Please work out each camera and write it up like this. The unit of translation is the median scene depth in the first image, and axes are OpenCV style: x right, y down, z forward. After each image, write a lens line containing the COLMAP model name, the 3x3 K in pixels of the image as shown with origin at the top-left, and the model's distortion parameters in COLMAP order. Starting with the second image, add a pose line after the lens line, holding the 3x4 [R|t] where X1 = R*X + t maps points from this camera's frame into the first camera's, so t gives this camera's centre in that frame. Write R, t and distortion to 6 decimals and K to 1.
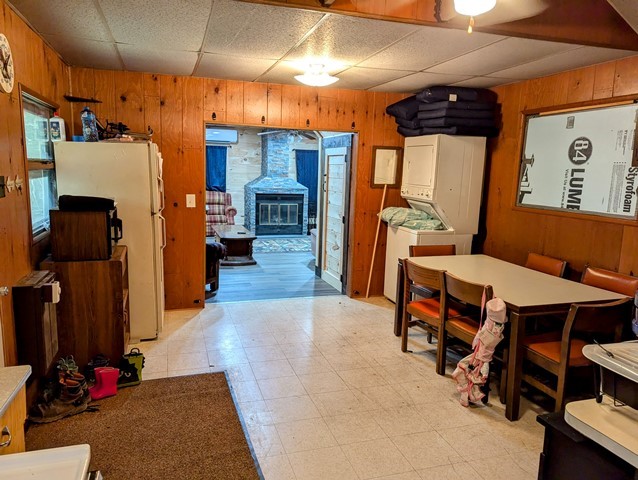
lens RADIAL K [[458.8, 0, 319.7], [0, 458.8, 243.5], [0, 0, 1]] dist [0.007653, -0.000024]
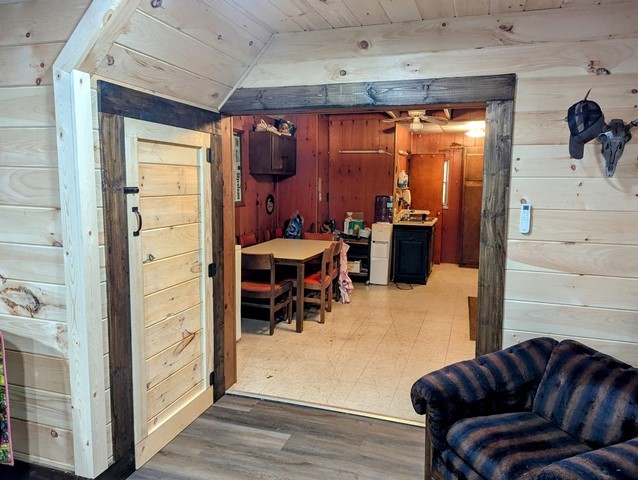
lens RADIAL K [[458.8, 0, 319.6], [0, 458.8, 238.8], [0, 0, 1]] dist [0.007653, -0.000024]
pose [[-0.806968, -0.109735, 0.580311, -0.376519], [0.060797, 0.961932, 0.266442, -0.235304], [-0.587457, 0.250291, -0.769577, 1.413470]]
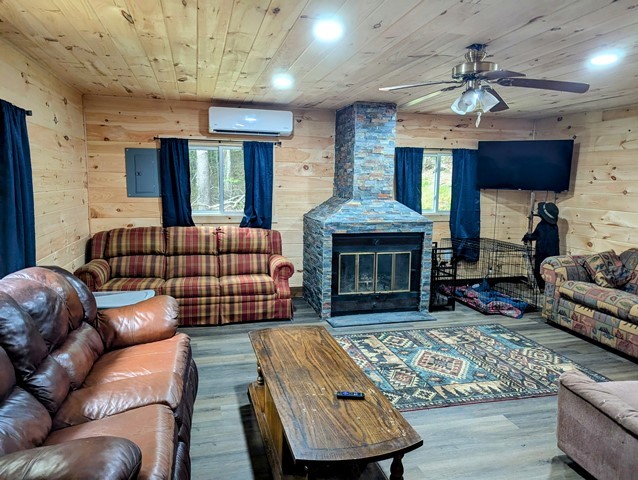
lens RADIAL K [[458.8, 0, 317.1], [0, 458.8, 237.3], [0, 0, 1]] dist [0.007653, -0.000024]
pose [[0.998121, -0.005474, -0.061028, -0.121390], [0.003253, 0.999331, -0.036435, -0.084184], [0.061187, 0.036168, 0.997471, 0.484533]]
